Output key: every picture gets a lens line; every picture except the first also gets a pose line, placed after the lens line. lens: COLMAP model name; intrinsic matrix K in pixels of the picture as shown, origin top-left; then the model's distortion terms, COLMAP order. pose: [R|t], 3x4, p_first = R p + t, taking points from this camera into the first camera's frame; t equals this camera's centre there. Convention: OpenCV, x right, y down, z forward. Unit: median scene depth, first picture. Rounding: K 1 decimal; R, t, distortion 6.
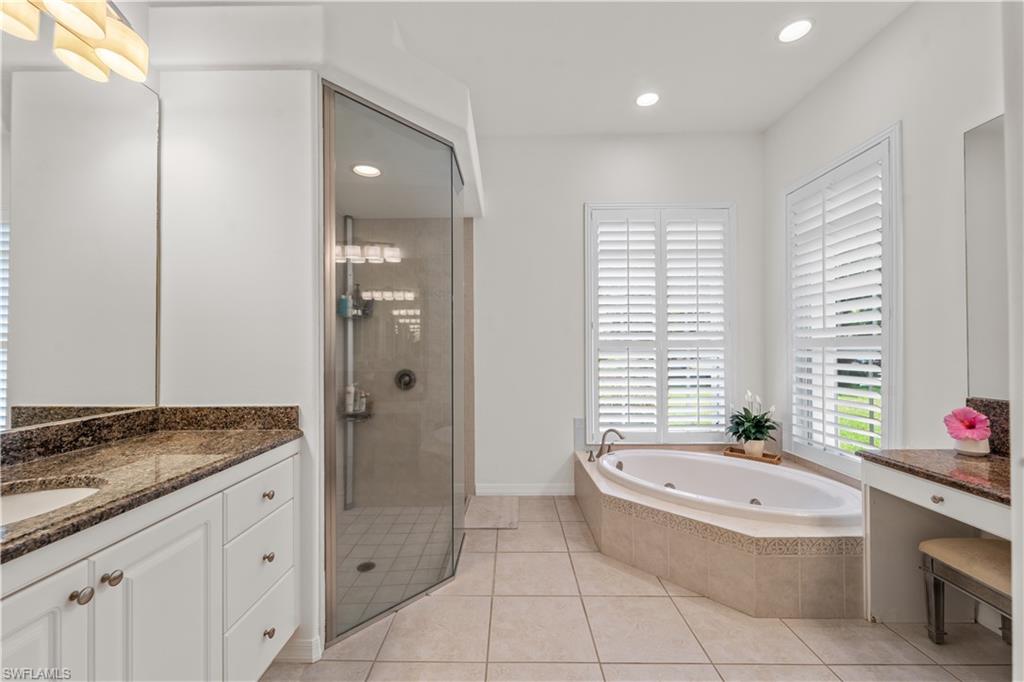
lens RADIAL K [[408.7, 0, 512.0], [0, 408.7, 341.0], [0, 0, 1]] dist [-0.000139, -0.000150]
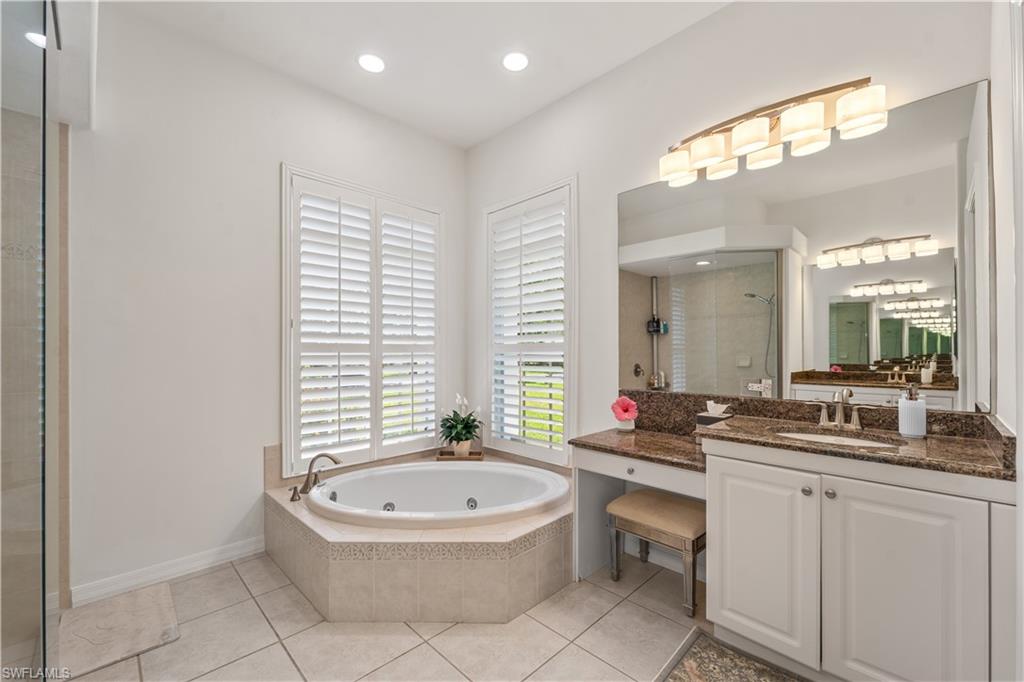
lens RADIAL K [[410.5, 0, 506.8], [0, 410.5, 349.1], [0, 0, 1]] dist [-0.000378, -0.000300]
pose [[0.709974, 0.006500, 0.704198, -0.071756], [-0.012129, 0.999922, 0.002999, 0.003500], [-0.704124, -0.010671, 0.709997, 0.184462]]
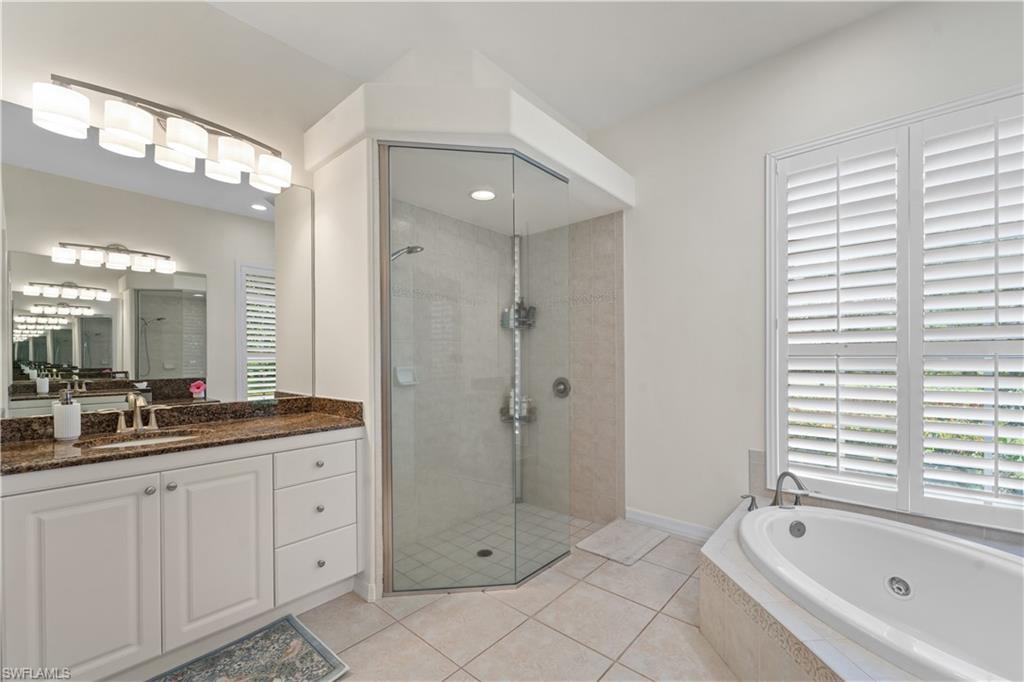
lens RADIAL K [[418.1, 0, 511.8], [0, 418.1, 356.4], [0, 0, 1]] dist [-0.000217, -0.000261]
pose [[0.754323, -0.003686, -0.656494, 0.380204], [0.015909, 0.999793, 0.012667, 0.002493], [0.656311, -0.020000, 0.754225, 0.169377]]
